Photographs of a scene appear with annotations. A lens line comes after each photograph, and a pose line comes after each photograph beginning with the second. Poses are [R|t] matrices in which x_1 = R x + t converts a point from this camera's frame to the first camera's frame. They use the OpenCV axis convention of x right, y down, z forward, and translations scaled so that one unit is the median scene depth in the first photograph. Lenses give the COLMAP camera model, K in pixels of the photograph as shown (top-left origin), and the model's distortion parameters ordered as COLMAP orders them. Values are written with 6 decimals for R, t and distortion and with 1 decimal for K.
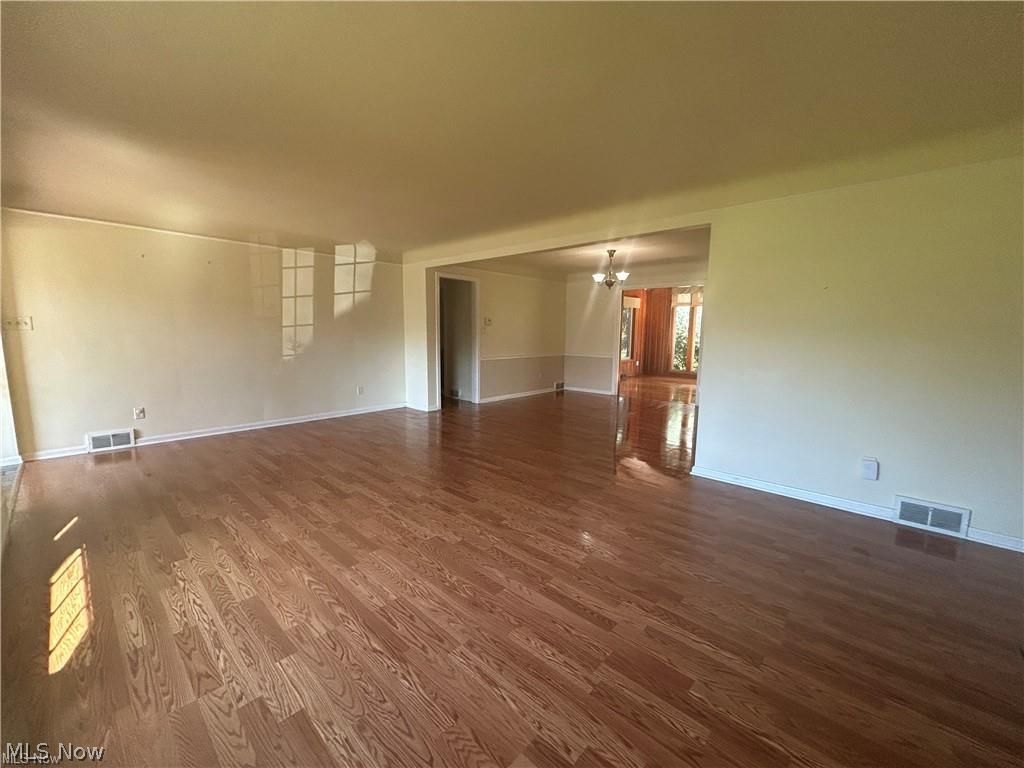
lens RADIAL K [[413.3, 0, 514.3], [0, 413.3, 384.0], [0, 0, 1]] dist [0.000475, -0.000131]
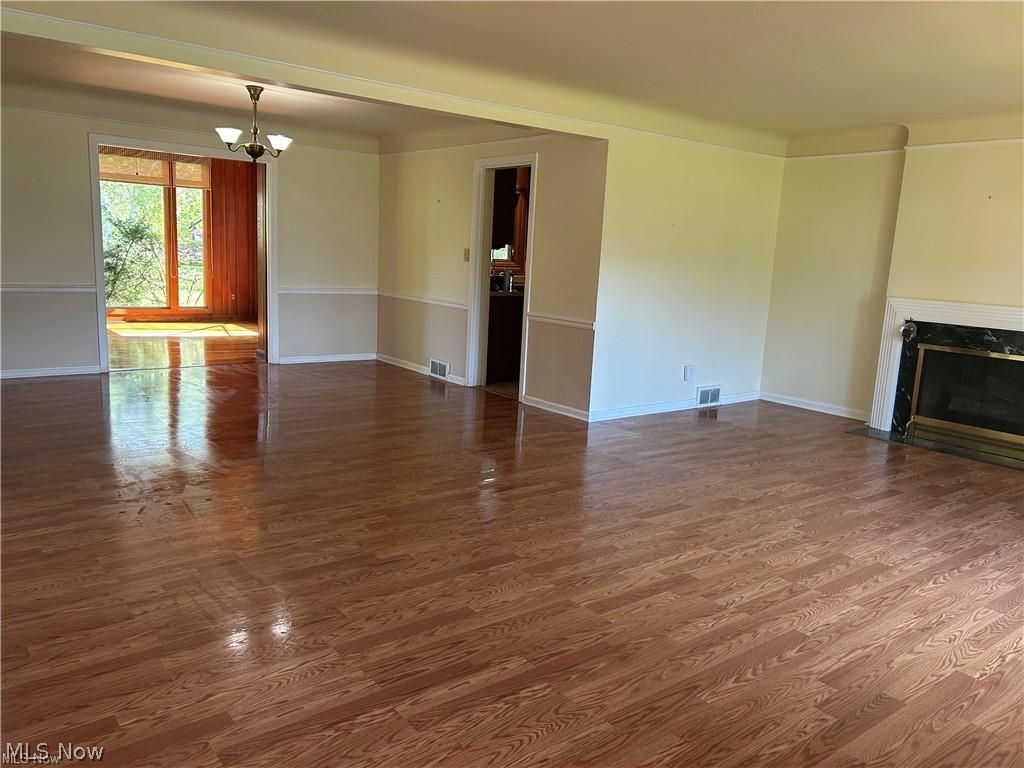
lens RADIAL K [[765.3, 0, 516.1], [0, 765.3, 385.4], [0, 0, 1]] dist [0.074665, -0.092101]
pose [[0.157777, -0.174071, 0.972011, -1.827167], [0.081914, 0.983255, 0.162788, -0.219504], [-0.984071, 0.053937, 0.169393, 1.346261]]
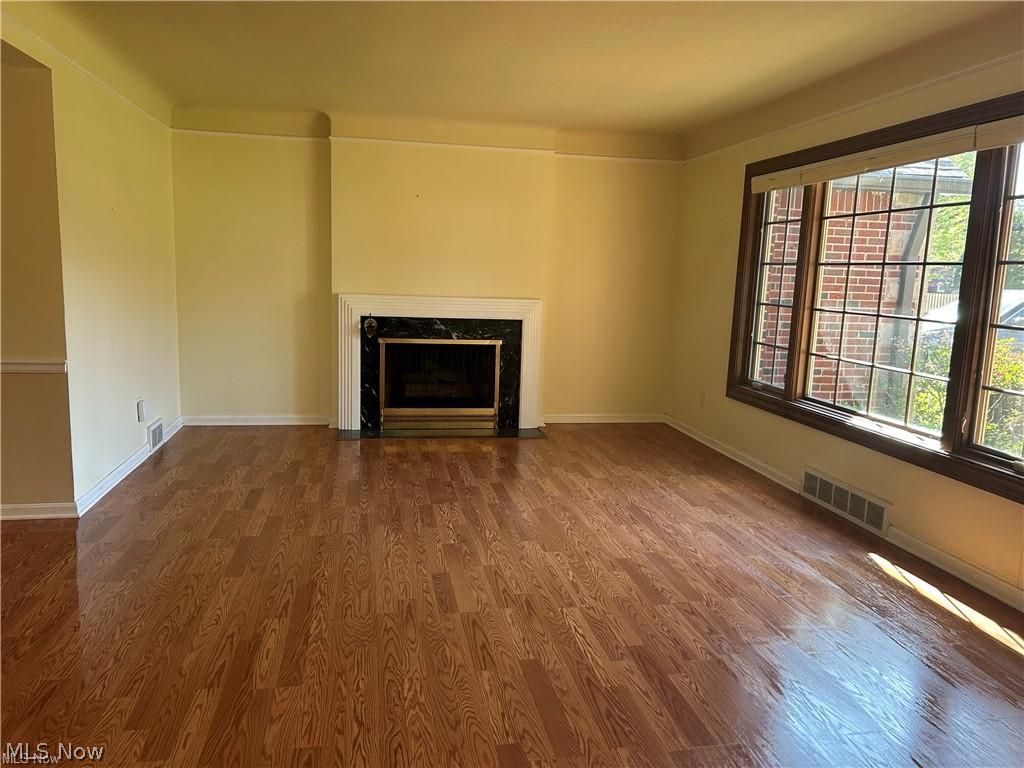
lens RADIAL K [[765.3, 0, 516.1], [0, 765.3, 385.4], [0, 0, 1]] dist [0.074665, -0.092101]
pose [[-0.800774, -0.125218, 0.585732, -1.001649], [0.037571, 0.965477, 0.257766, -0.320104], [-0.597787, 0.228419, -0.768424, 2.187277]]
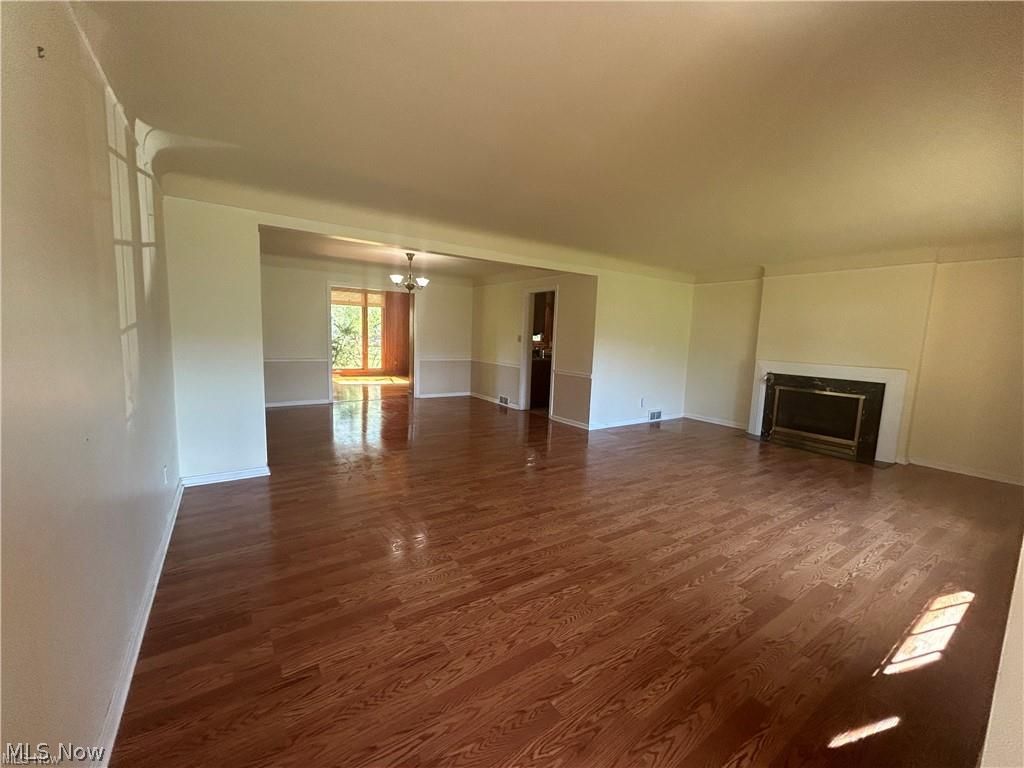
lens RADIAL K [[413.3, 0, 514.3], [0, 413.3, 384.0], [0, 0, 1]] dist [0.000475, -0.000131]
pose [[0.221134, -0.117288, 0.968165, -1.787658], [0.093956, 0.990686, 0.098557, -0.222901], [-0.970707, 0.069170, 0.230095, 1.391738]]
